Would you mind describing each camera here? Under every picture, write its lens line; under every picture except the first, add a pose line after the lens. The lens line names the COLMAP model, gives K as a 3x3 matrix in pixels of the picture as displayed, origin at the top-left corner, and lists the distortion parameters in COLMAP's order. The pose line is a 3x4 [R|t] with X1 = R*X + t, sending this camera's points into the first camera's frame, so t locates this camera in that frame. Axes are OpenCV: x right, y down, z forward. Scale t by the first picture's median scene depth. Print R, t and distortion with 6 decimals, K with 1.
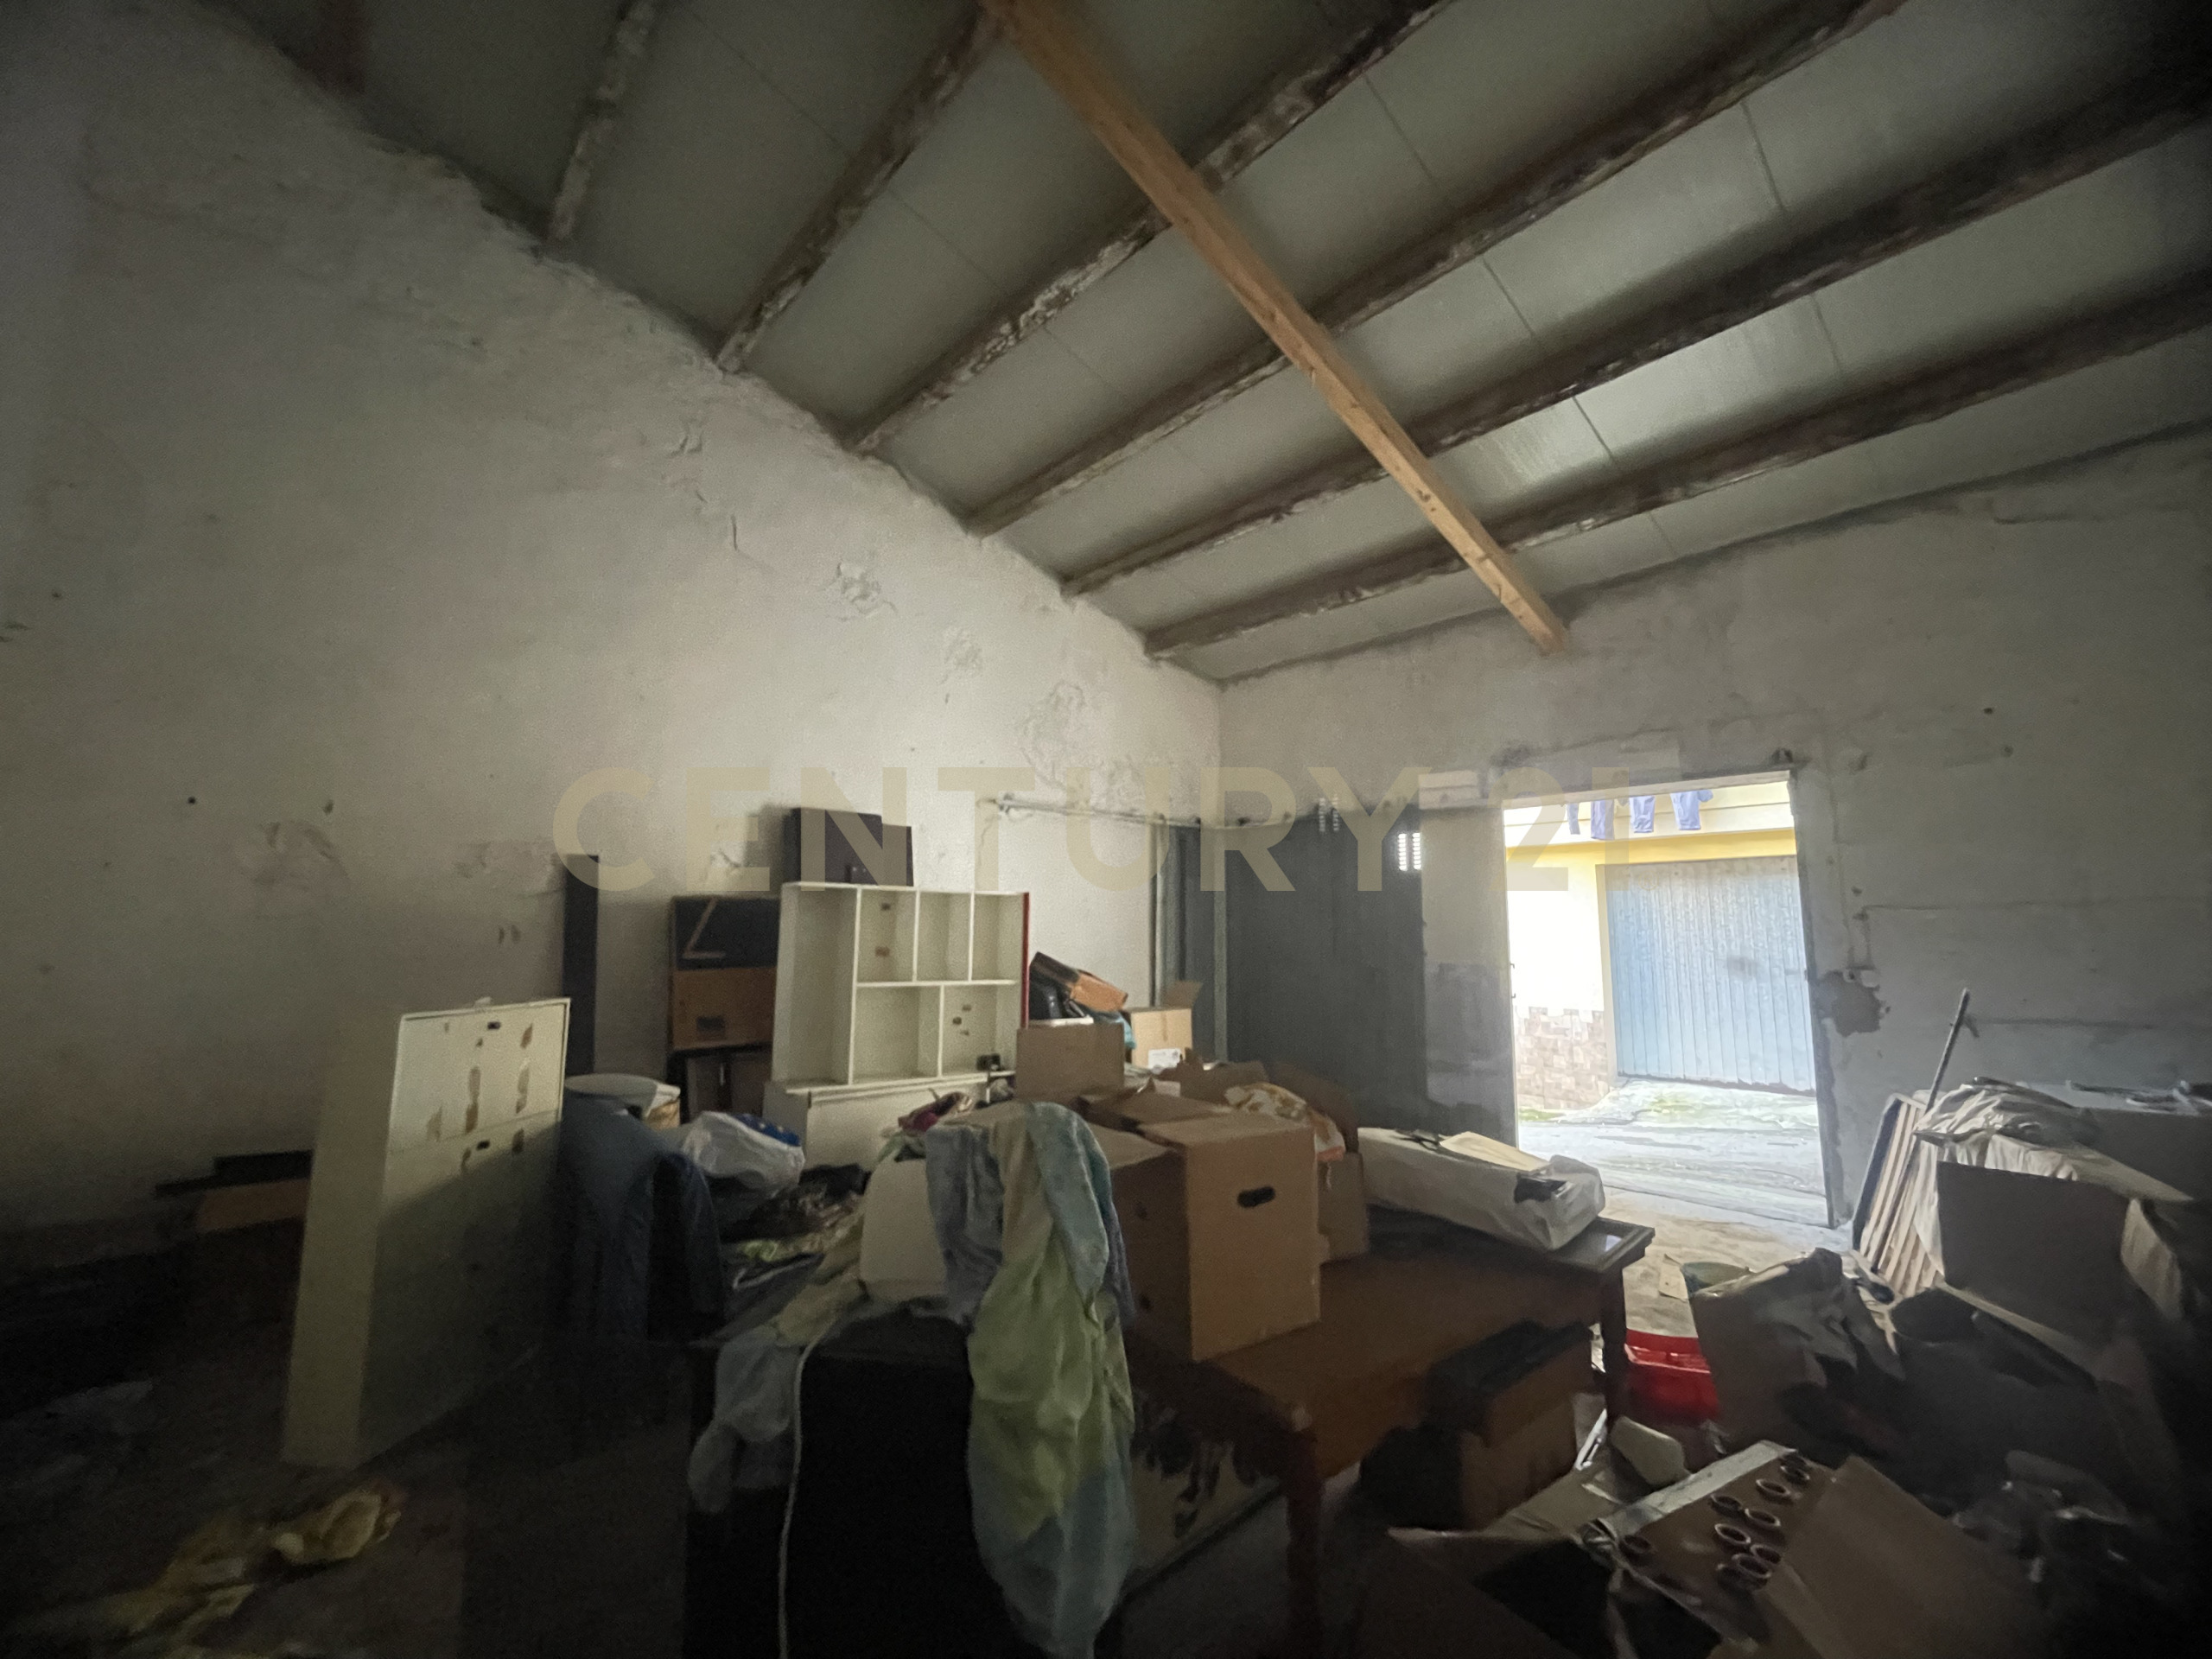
lens RADIAL K [[891.2, 0, 1101.4], [0, 891.2, 825.3], [0, 0, 1]] dist [-0.001933, -0.000416]
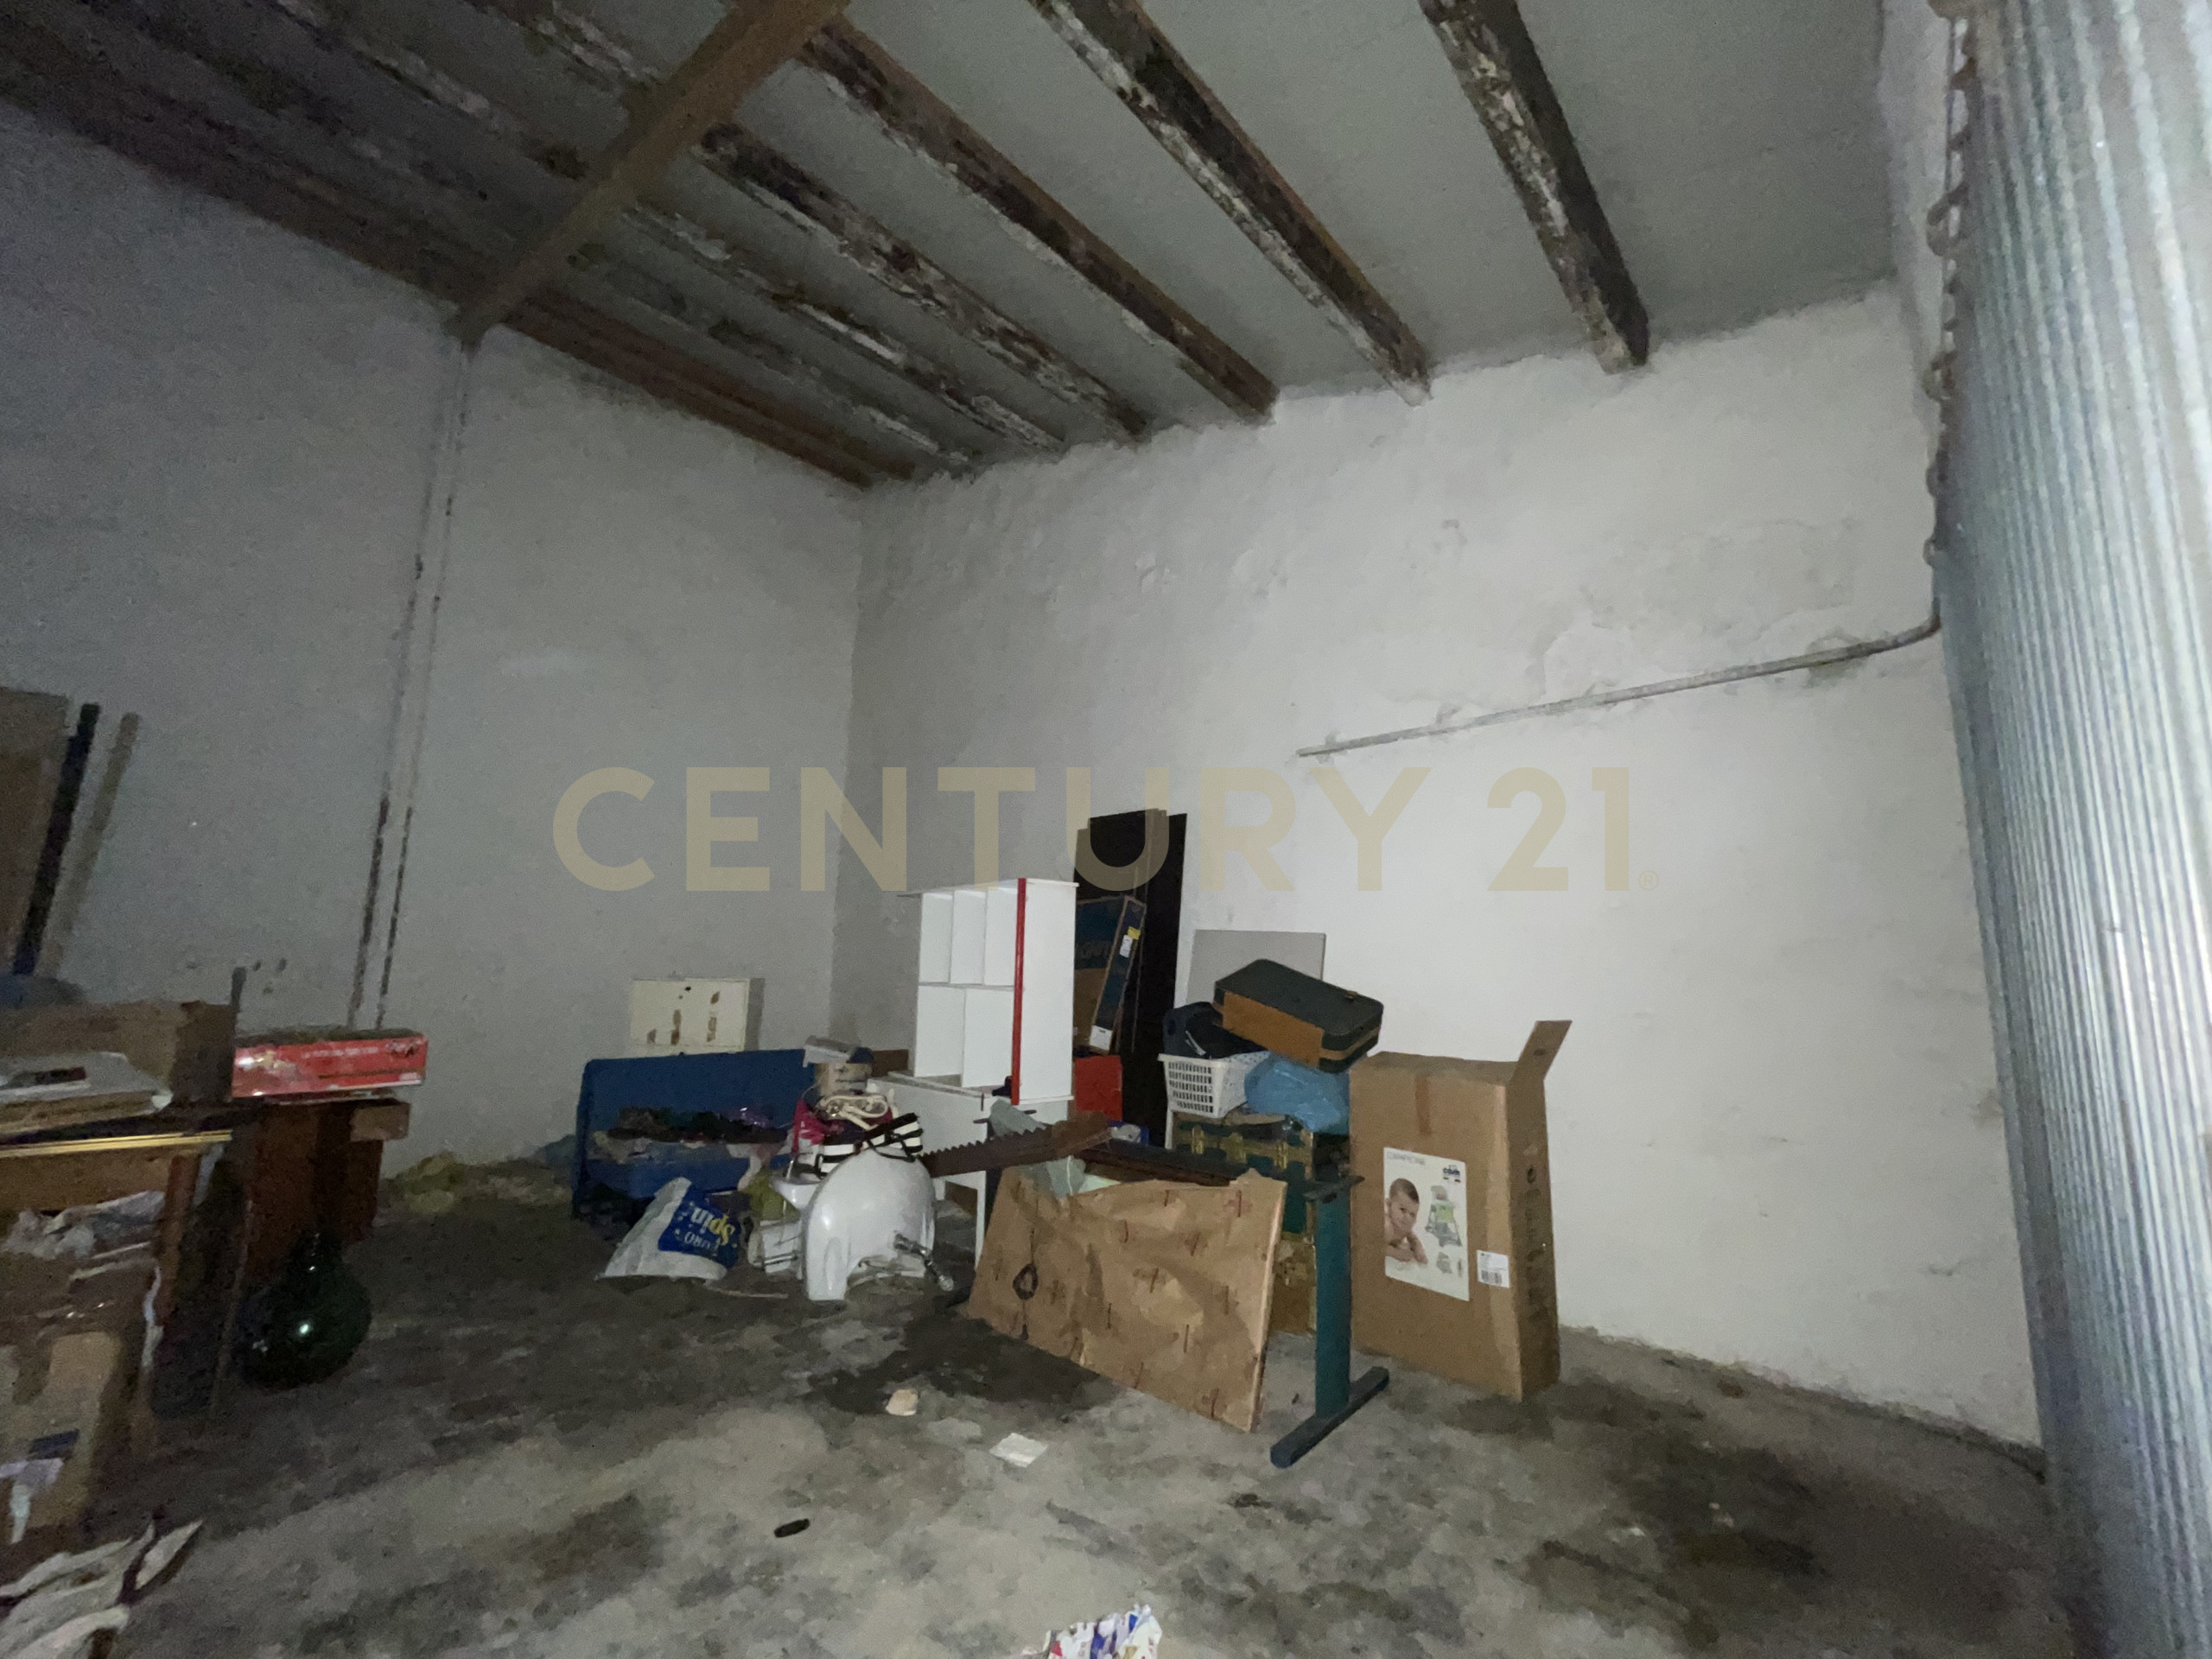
lens RADIAL K [[891.2, 0, 1108.0], [0, 891.2, 833.5], [0, 0, 1]] dist [-0.001933, -0.000416]
pose [[0.091814, -0.156997, -0.983322, 0.764655], [0.107693, 0.983267, -0.146932, 0.170834], [0.989936, -0.092406, 0.107185, 1.047947]]
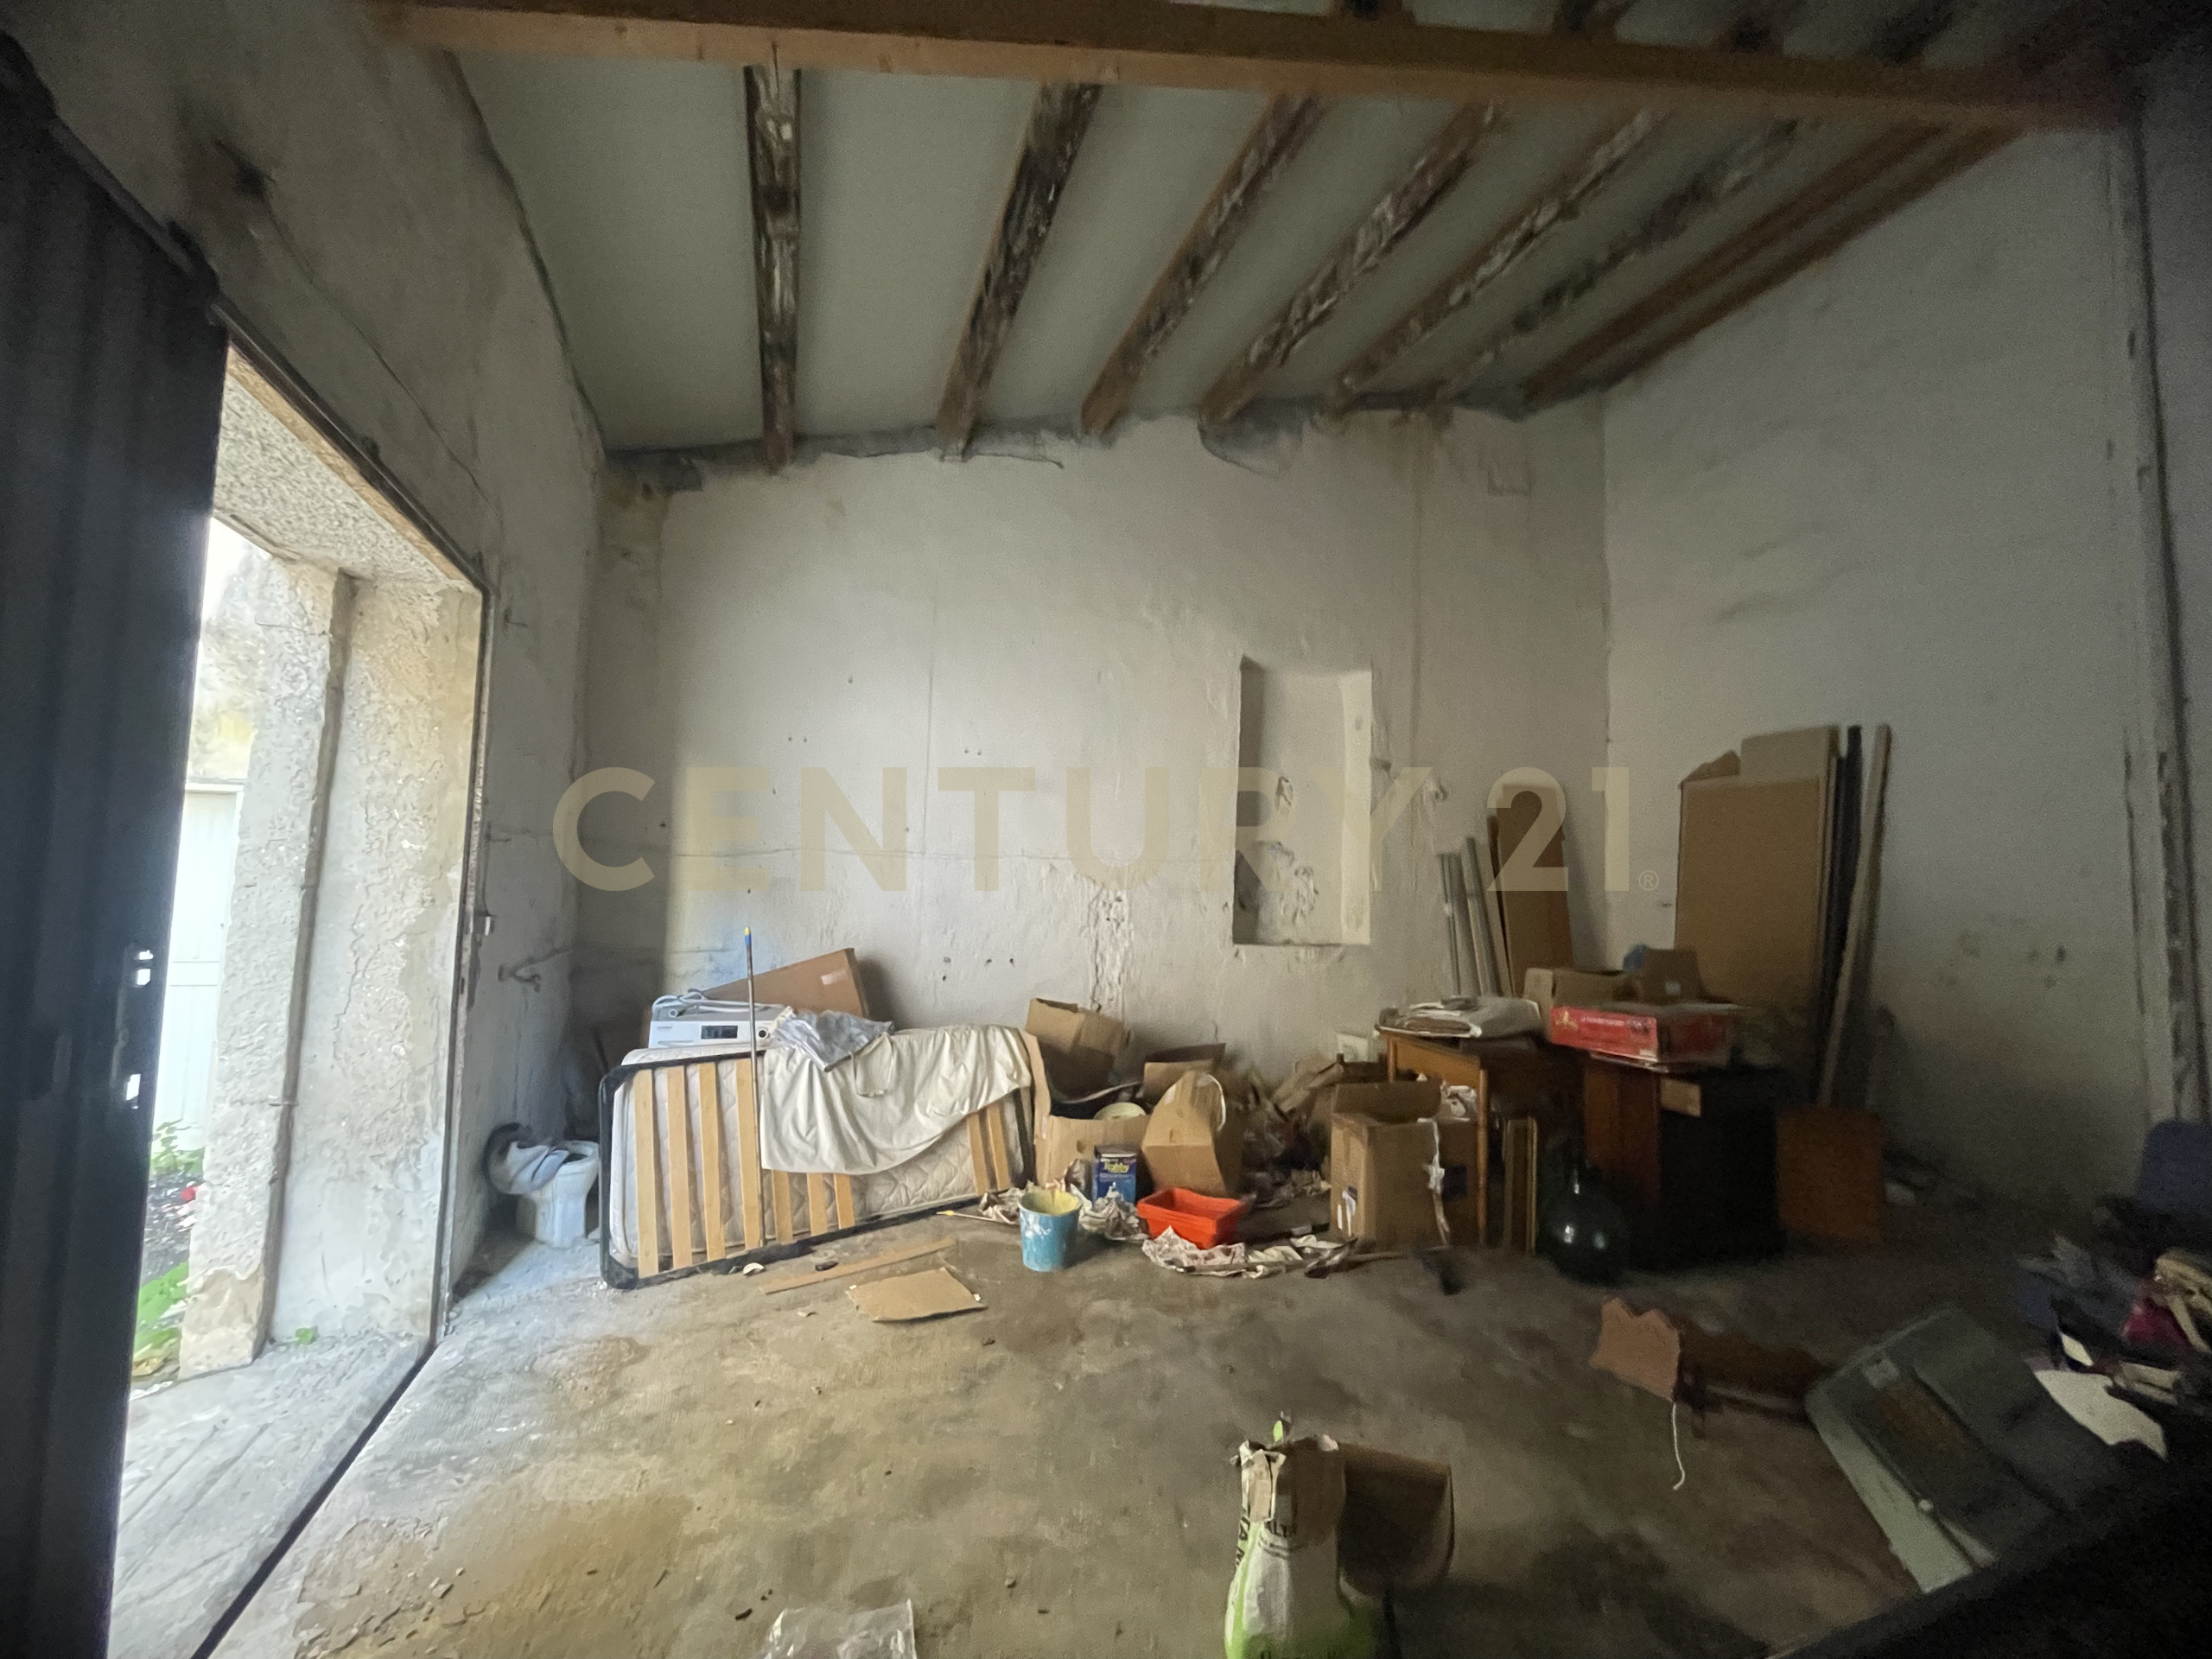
lens RADIAL K [[891.2, 0, 1104.2], [0, 891.2, 826.1], [0, 0, 1]] dist [-0.001933, -0.000416]
pose [[-0.922319, -0.001147, 0.386428, 0.161423], [-0.079178, 0.979340, -0.186073, 0.184181], [-0.378231, -0.202215, -0.903355, 1.444372]]
